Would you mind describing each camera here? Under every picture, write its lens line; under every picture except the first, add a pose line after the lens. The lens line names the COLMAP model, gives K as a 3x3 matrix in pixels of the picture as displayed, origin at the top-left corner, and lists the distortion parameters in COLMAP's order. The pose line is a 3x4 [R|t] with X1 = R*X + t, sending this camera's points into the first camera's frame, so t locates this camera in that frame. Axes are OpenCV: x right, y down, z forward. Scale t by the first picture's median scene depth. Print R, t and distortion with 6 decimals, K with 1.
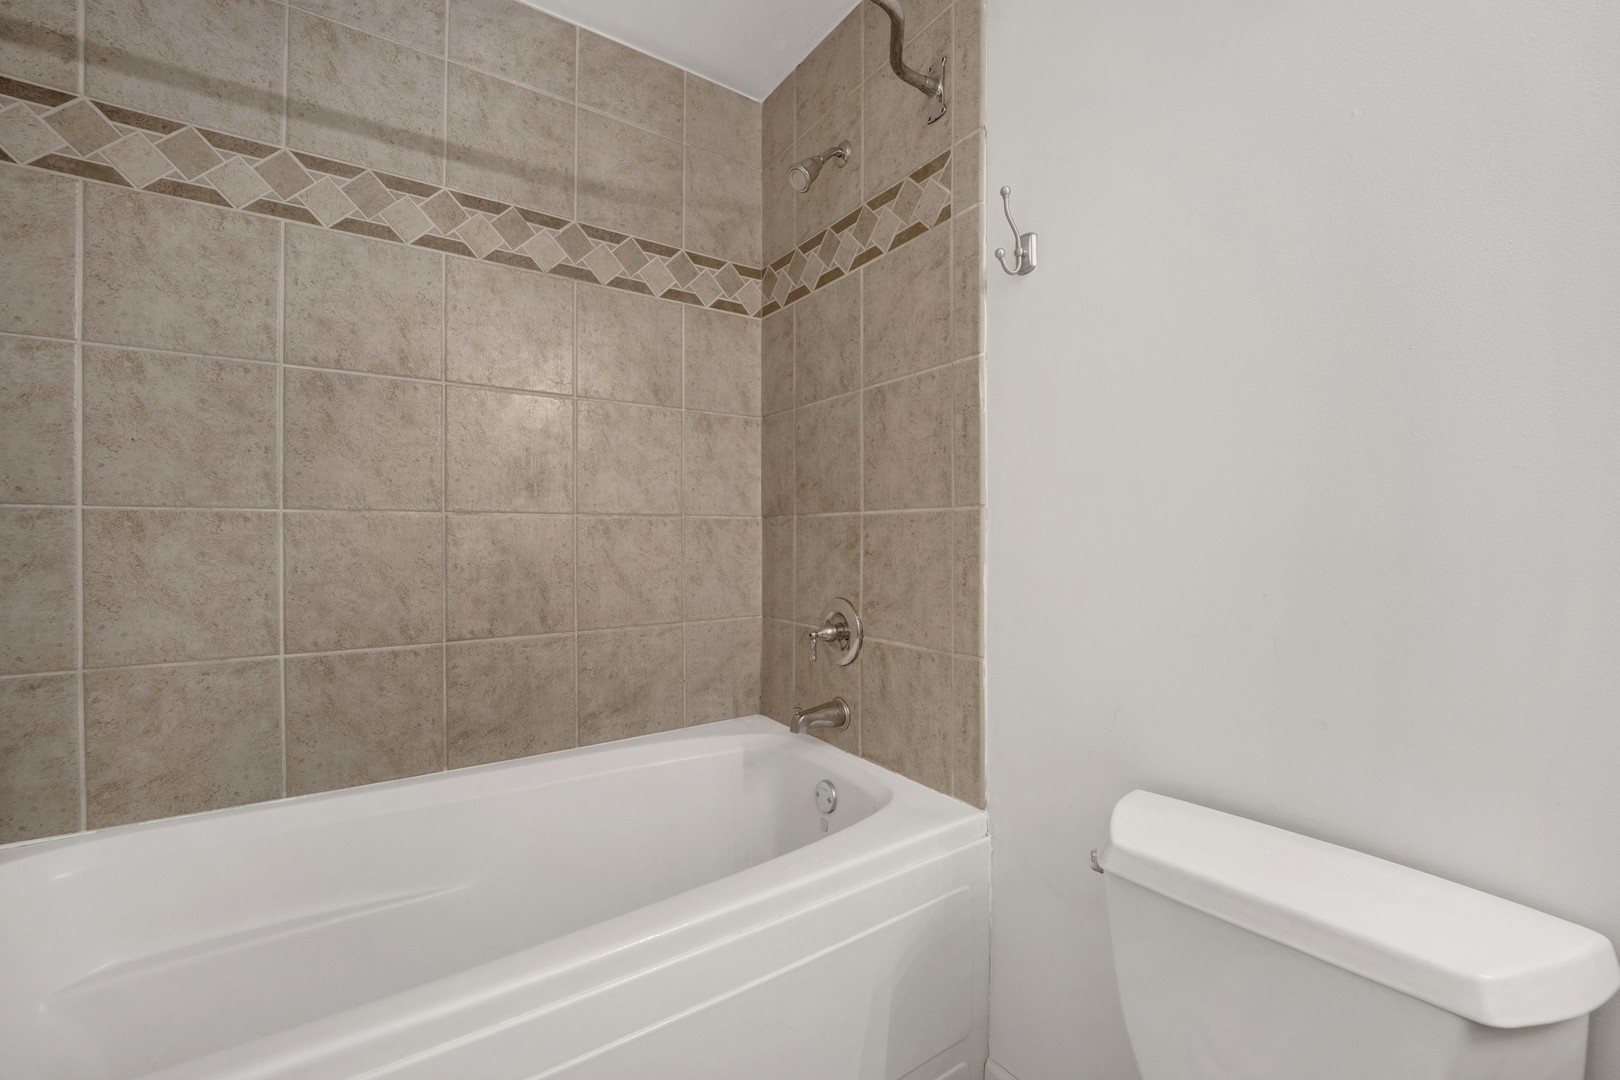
lens RADIAL K [[675.7, 0, 805.1], [0, 675.7, 552.6], [0, 0, 1]] dist [-0.010383, 0.000066]
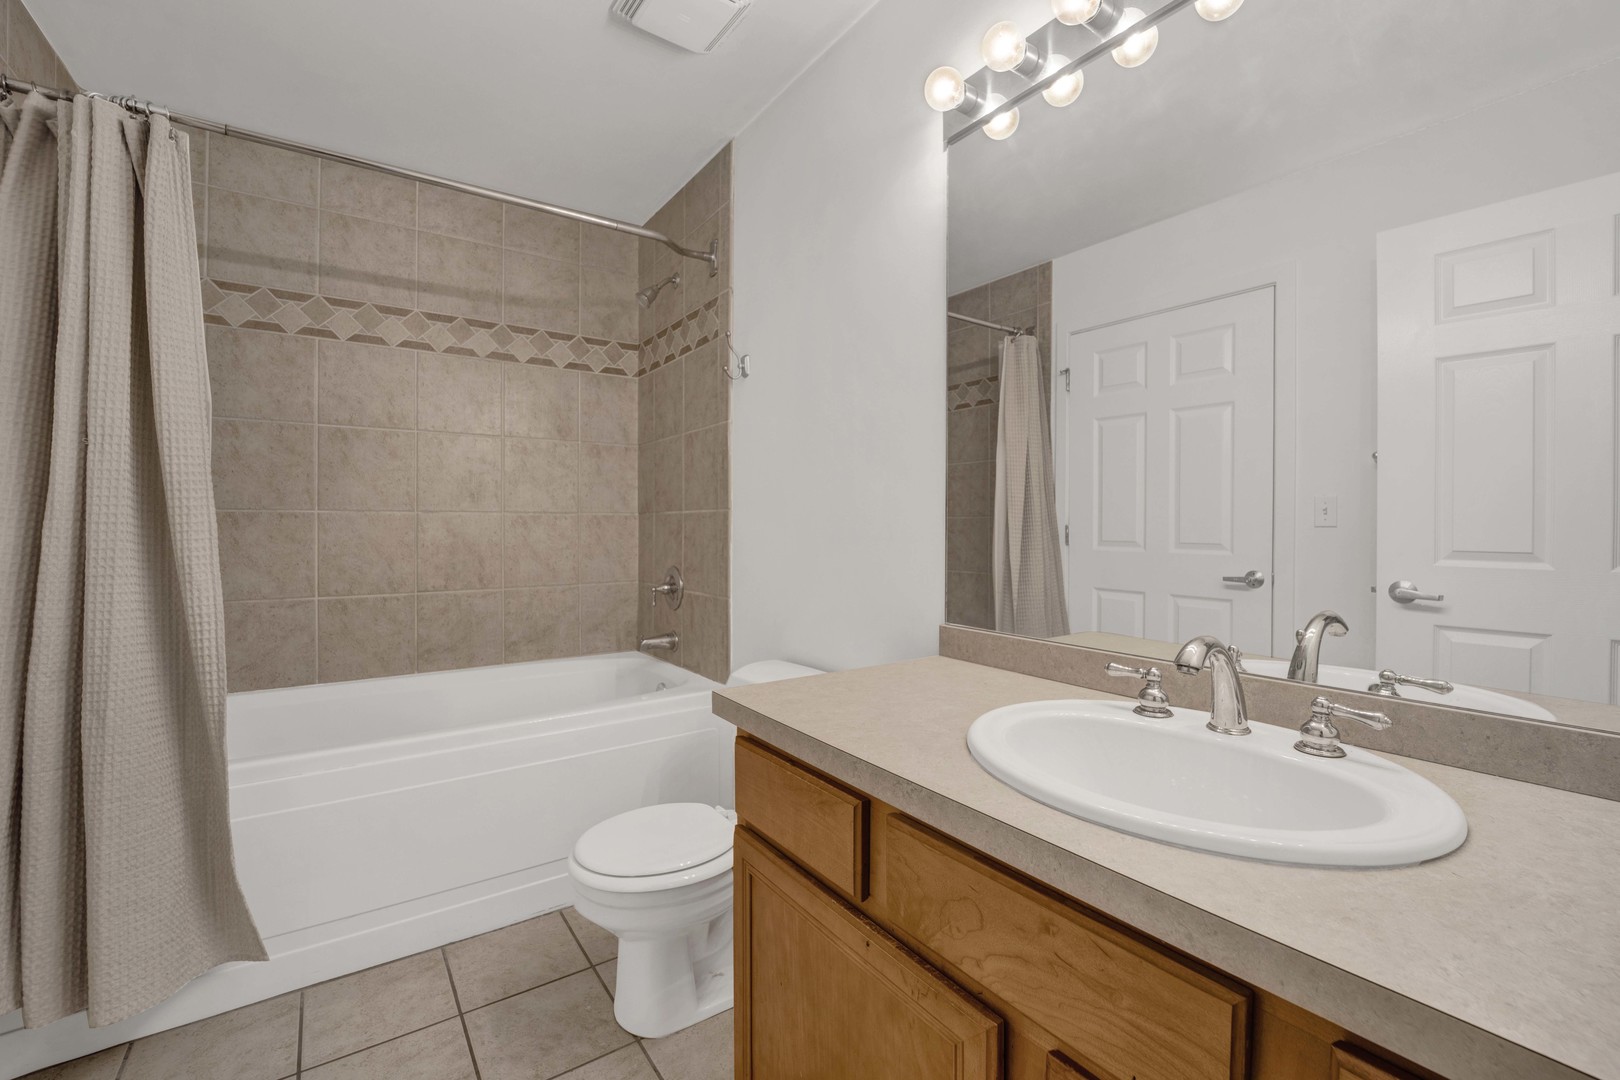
lens RADIAL K [[685.1, 0, 810.0], [0, 685.1, 540.0], [0, 0, 1]] dist [-0.001147, -0.000174]
pose [[0.999979, 0.000053, 0.006544, 0.371808], [-0.000020, 0.999988, -0.004998, 0.014621], [-0.006544, 0.004998, 0.999966, -0.604134]]
